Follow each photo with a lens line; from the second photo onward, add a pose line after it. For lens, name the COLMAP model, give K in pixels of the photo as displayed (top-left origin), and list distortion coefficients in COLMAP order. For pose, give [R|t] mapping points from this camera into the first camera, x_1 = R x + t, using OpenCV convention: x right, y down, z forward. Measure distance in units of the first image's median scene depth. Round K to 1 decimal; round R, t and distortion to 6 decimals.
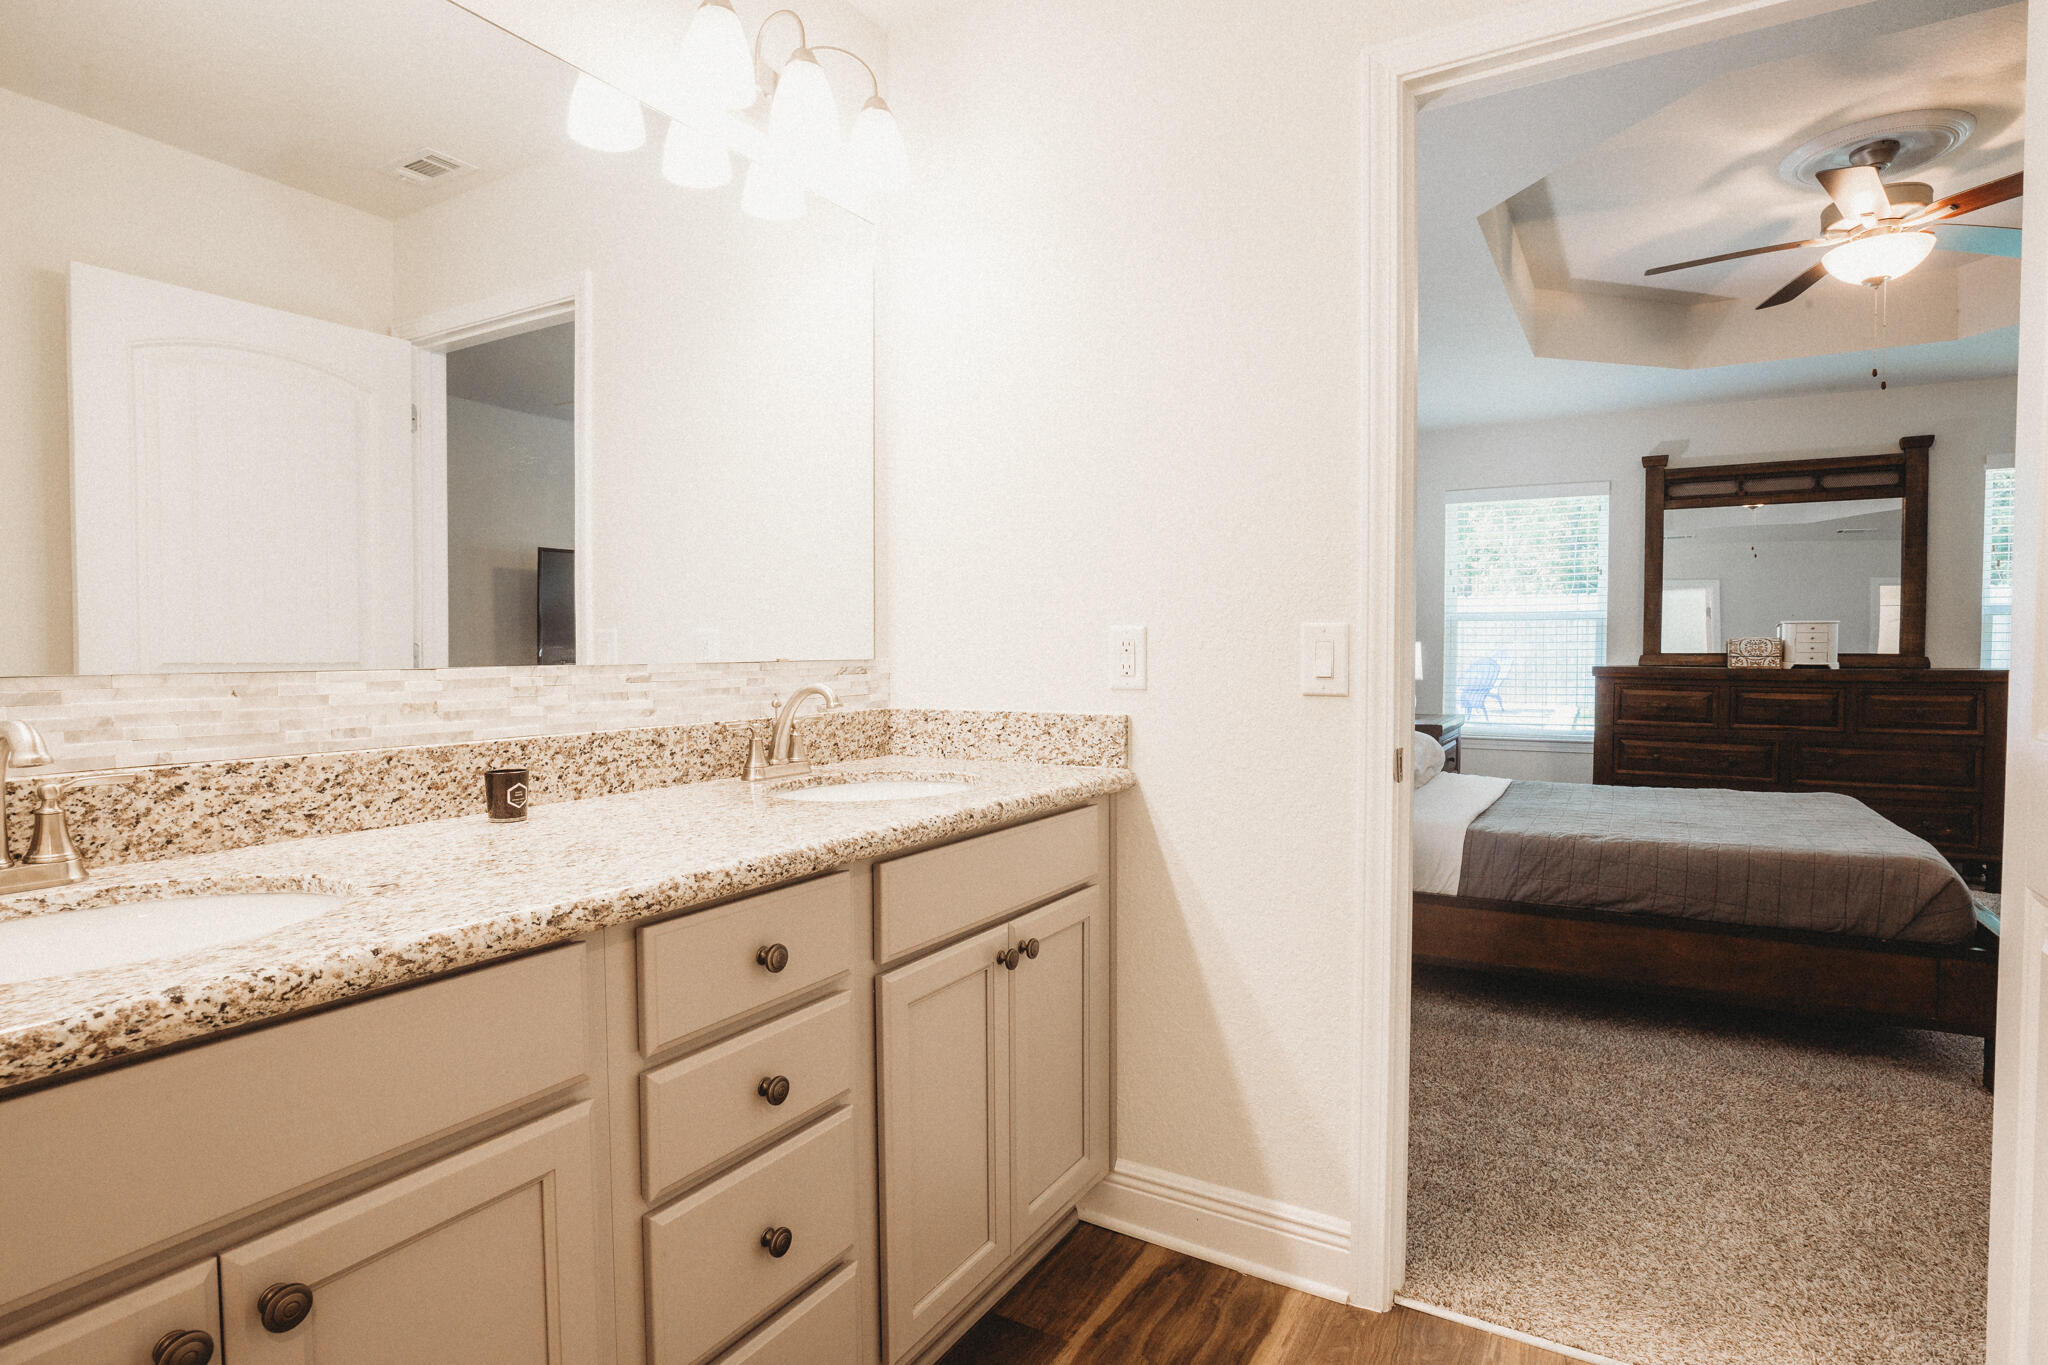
lens RADIAL K [[1037.6, 0, 1037.4], [0, 1037.6, 684.8], [0, 0, 1]] dist [-0.032194, 0.010195]
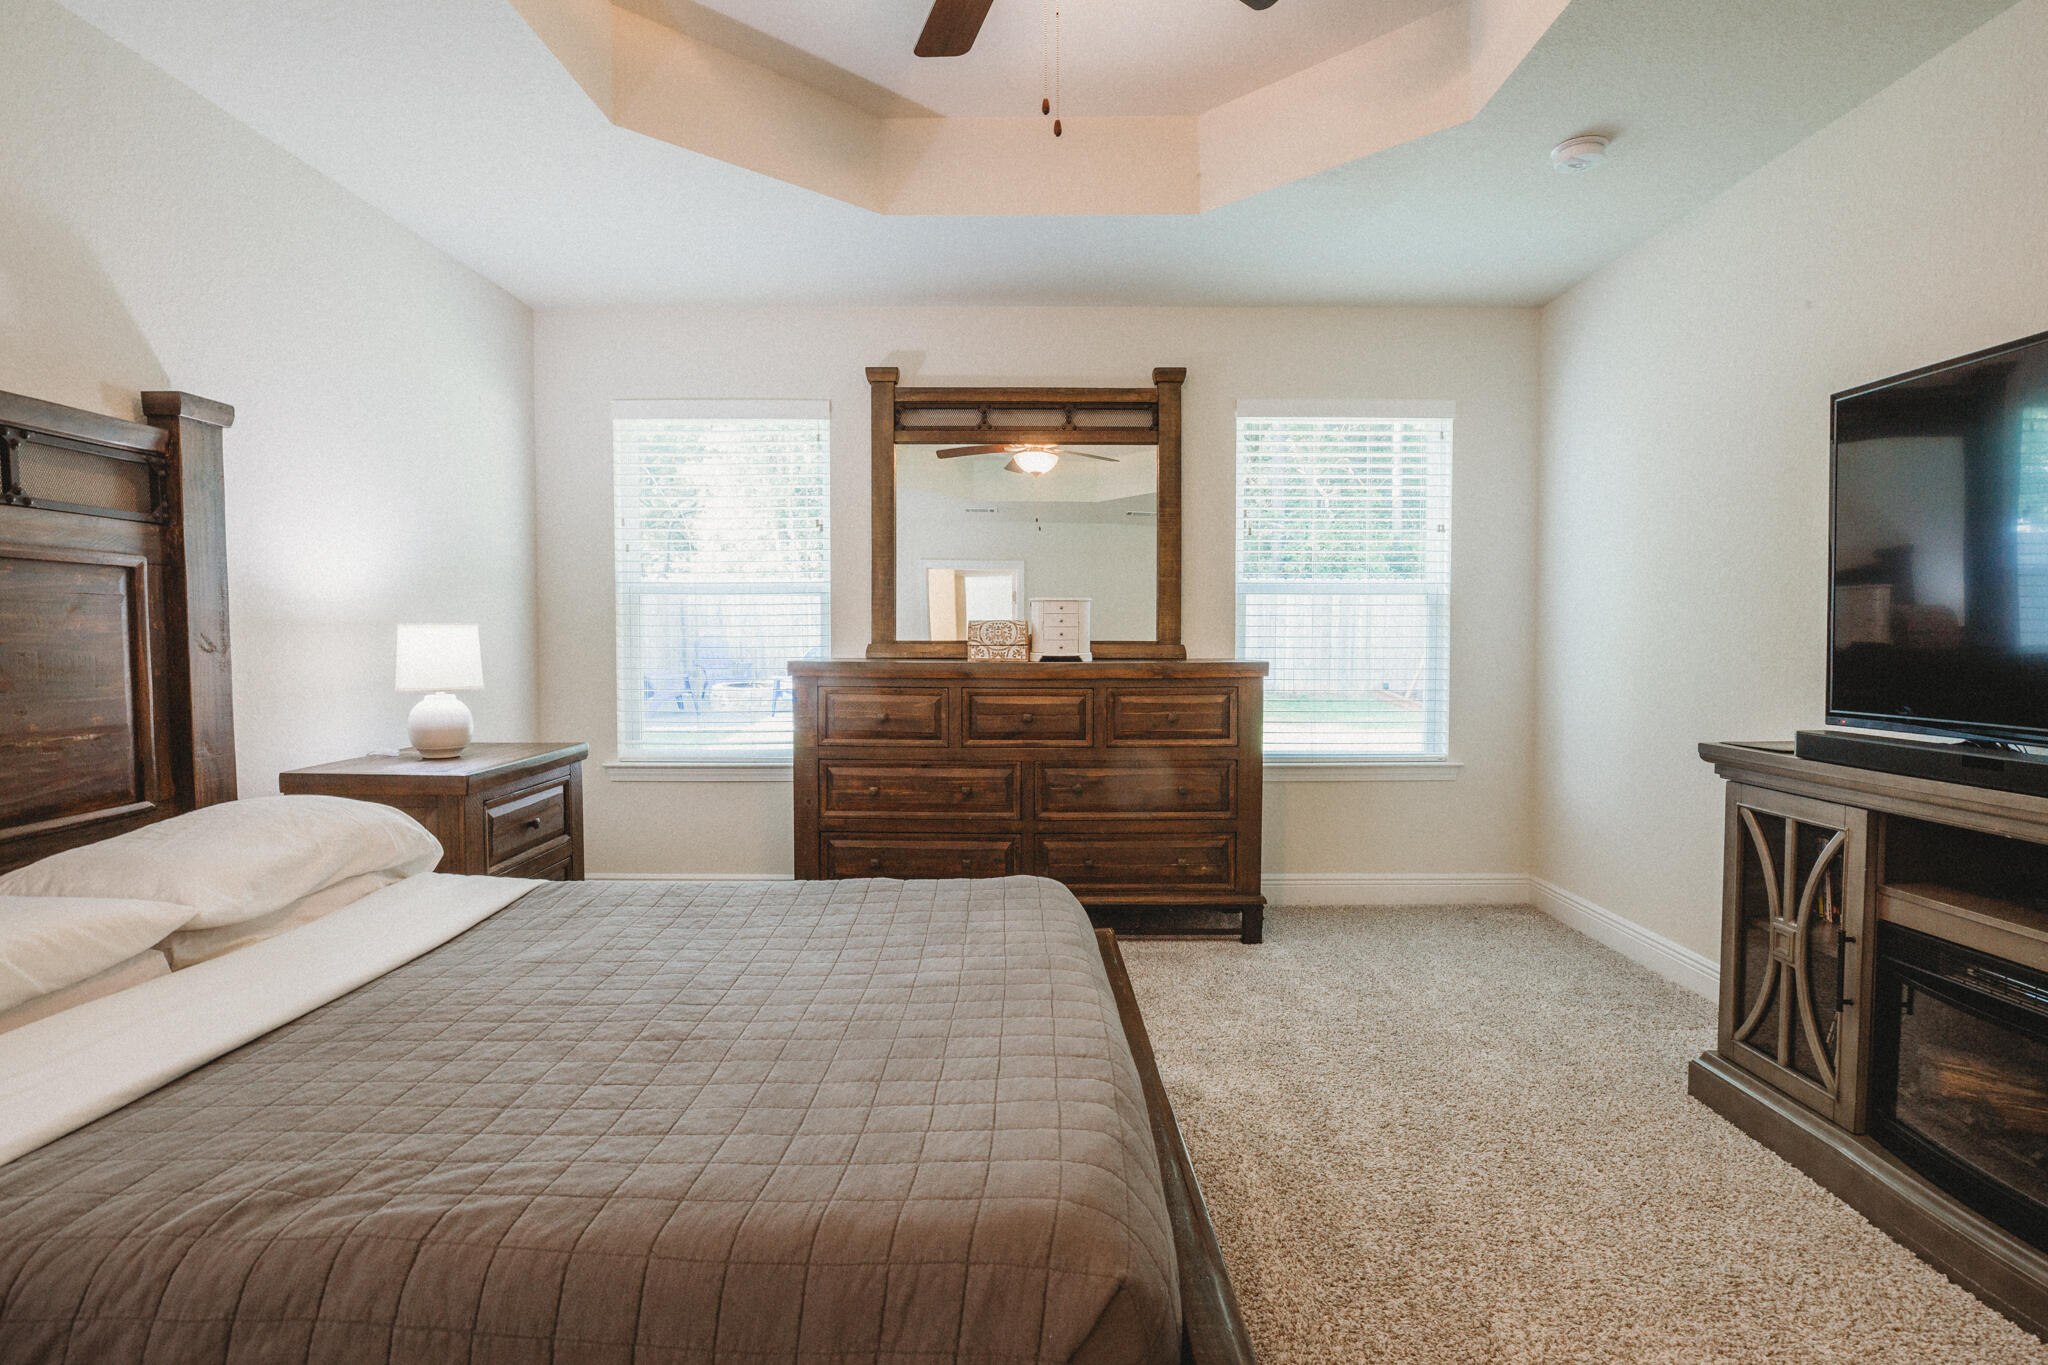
lens RADIAL K [[1037.6, 0, 1021.1], [0, 1037.6, 679.5], [0, 0, 1]] dist [-0.032194, 0.010195]
pose [[0.864332, -0.020174, 0.502517, 0.345966], [0.016622, 0.999795, 0.011549, -0.011815], [-0.502647, -0.001629, 0.864490, 0.351789]]
